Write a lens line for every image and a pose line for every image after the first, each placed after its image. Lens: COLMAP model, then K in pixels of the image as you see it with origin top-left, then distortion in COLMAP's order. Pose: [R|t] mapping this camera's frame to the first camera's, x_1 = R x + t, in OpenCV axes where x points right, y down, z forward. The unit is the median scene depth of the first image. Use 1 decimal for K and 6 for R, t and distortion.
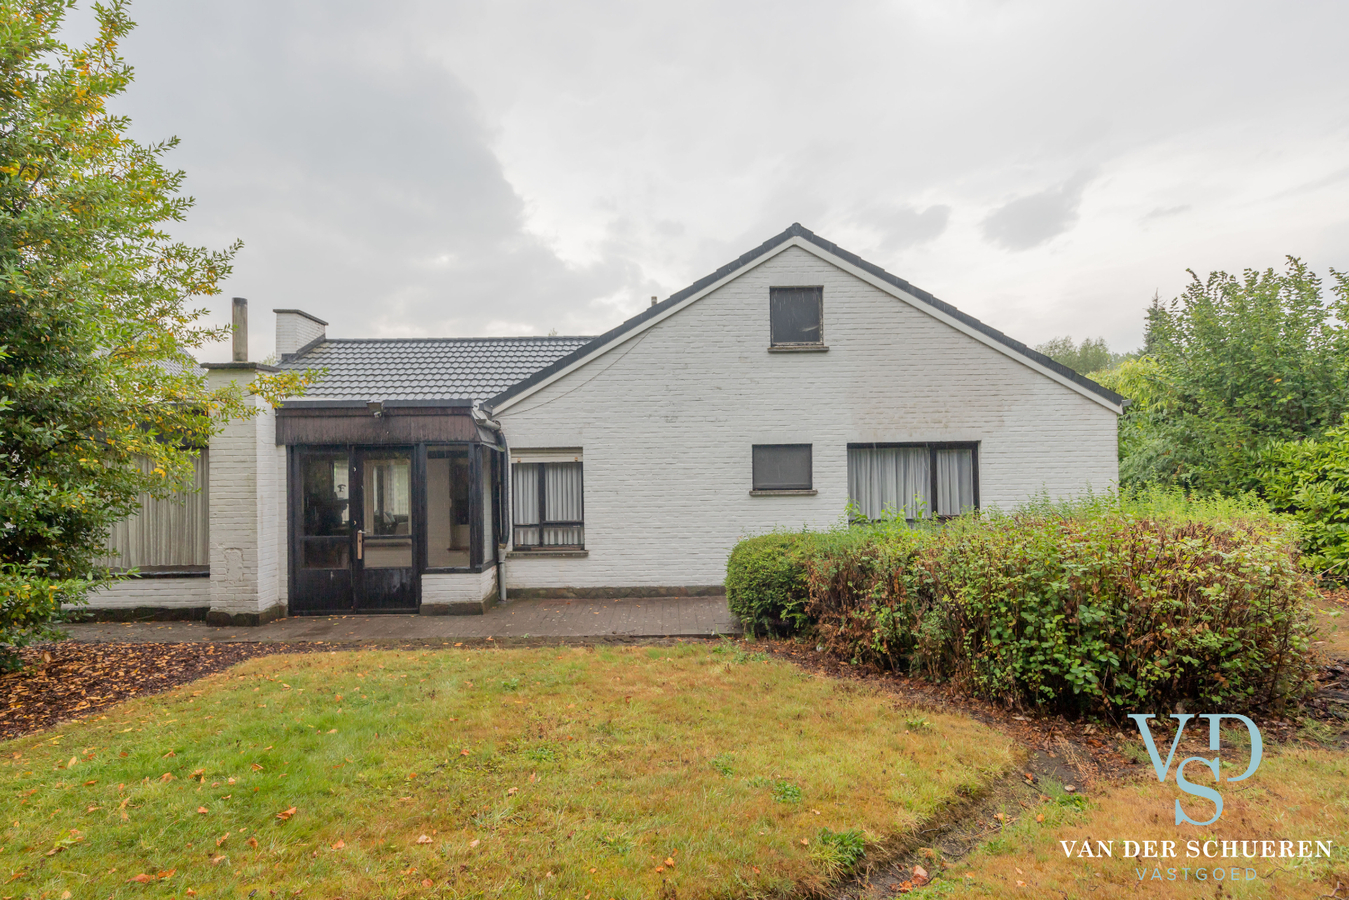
lens RADIAL K [[665.2, 0, 667.9], [0, 665.2, 458.5], [0, 0, 1]] dist [-0.009747, 0.000208]
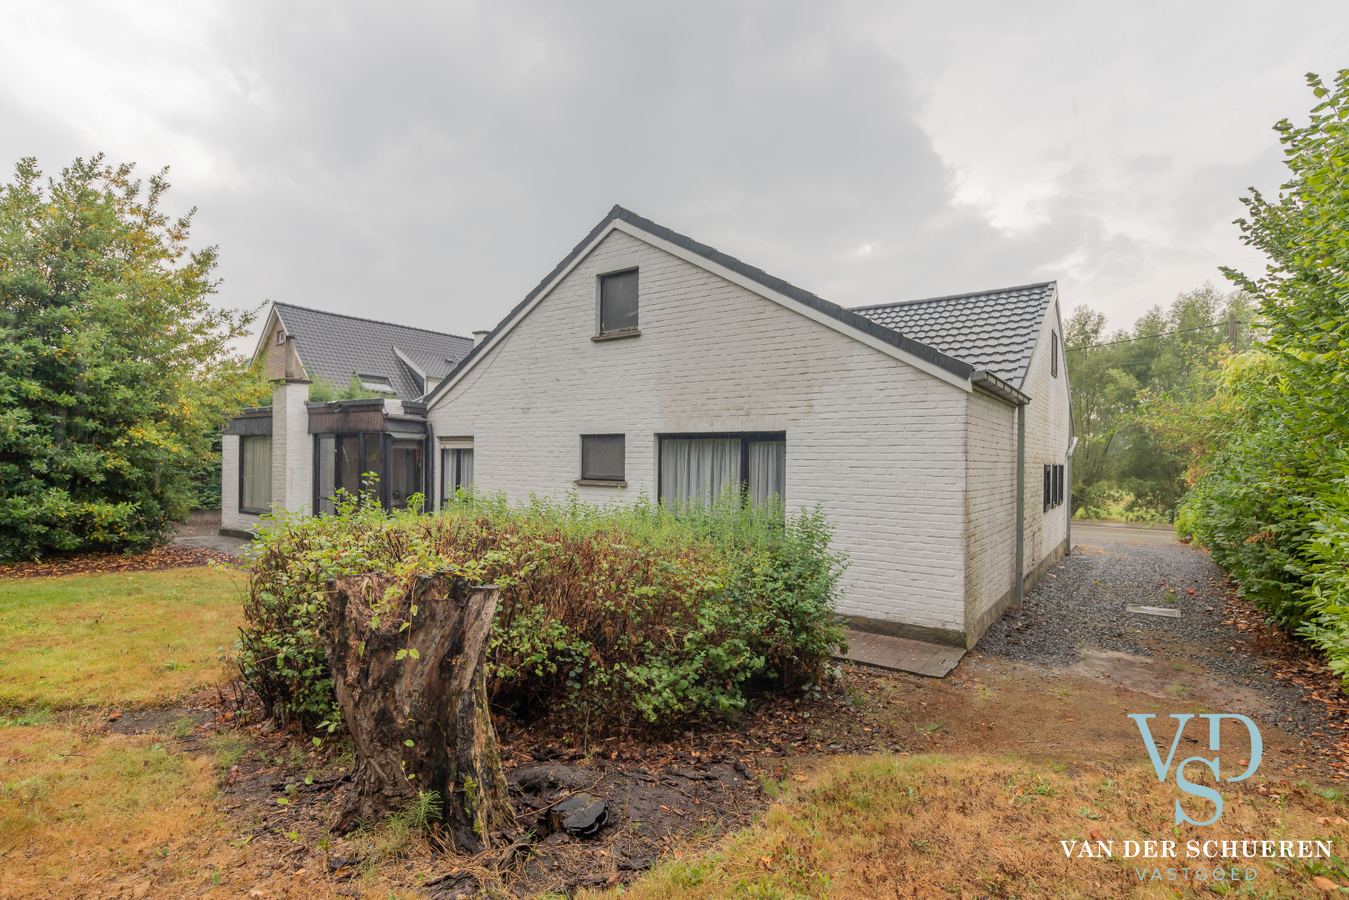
lens RADIAL K [[665.2, 0, 643.2], [0, 665.2, 463.1], [0, 0, 1]] dist [-0.009747, 0.000208]
pose [[0.800260, 0.030555, -0.598875, 0.814448], [-0.017562, 0.999467, 0.027525, -0.006498], [0.599397, -0.011510, 0.800369, 0.244662]]
